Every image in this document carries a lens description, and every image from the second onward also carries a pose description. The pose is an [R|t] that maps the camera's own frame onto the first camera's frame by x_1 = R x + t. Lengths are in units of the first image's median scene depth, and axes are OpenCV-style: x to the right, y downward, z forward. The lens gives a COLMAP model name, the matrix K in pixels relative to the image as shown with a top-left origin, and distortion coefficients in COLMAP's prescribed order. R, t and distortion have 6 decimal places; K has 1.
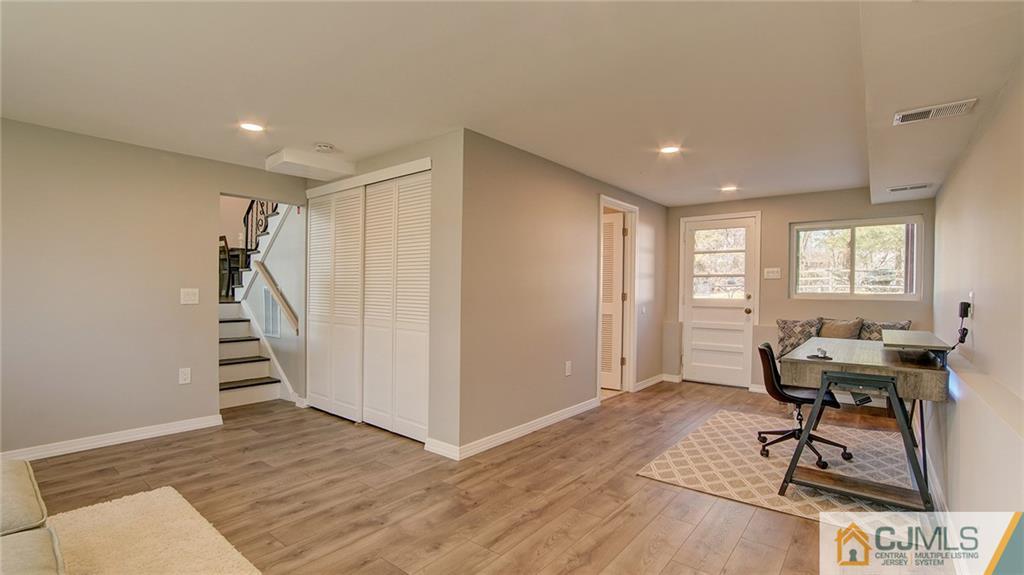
lens RADIAL K [[459.7, 0, 512.0], [0, 459.7, 289.9], [0, 0, 1]] dist [-0.042254, 0.008372]
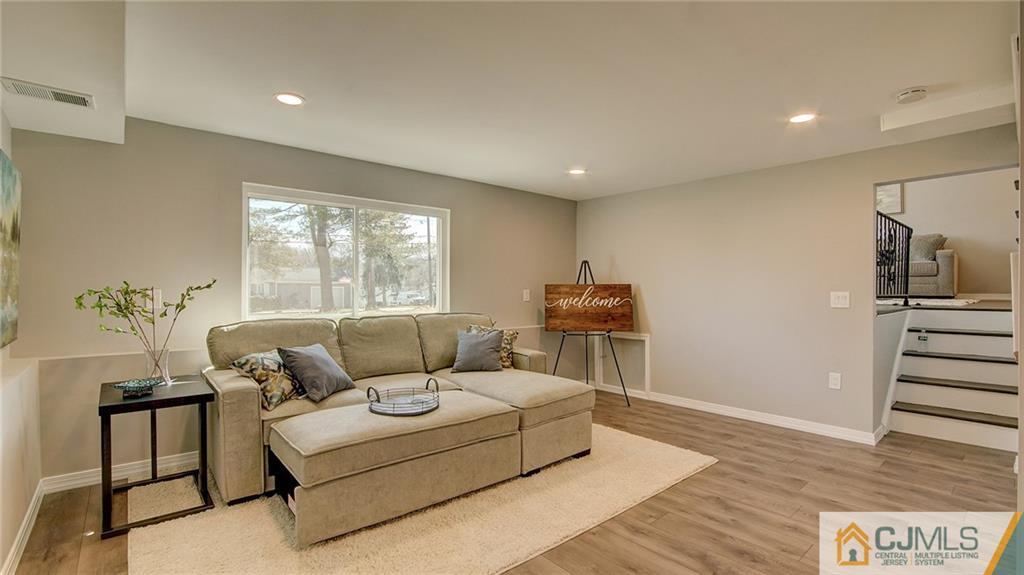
lens RADIAL K [[459.7, 0, 513.5], [0, 459.7, 291.1], [0, 0, 1]] dist [-0.042254, 0.008372]
pose [[-0.190598, -0.008898, -0.981628, 0.459085], [-0.001315, 0.999960, -0.008809, 0.005843], [0.981667, -0.000388, -0.190602, 0.618213]]
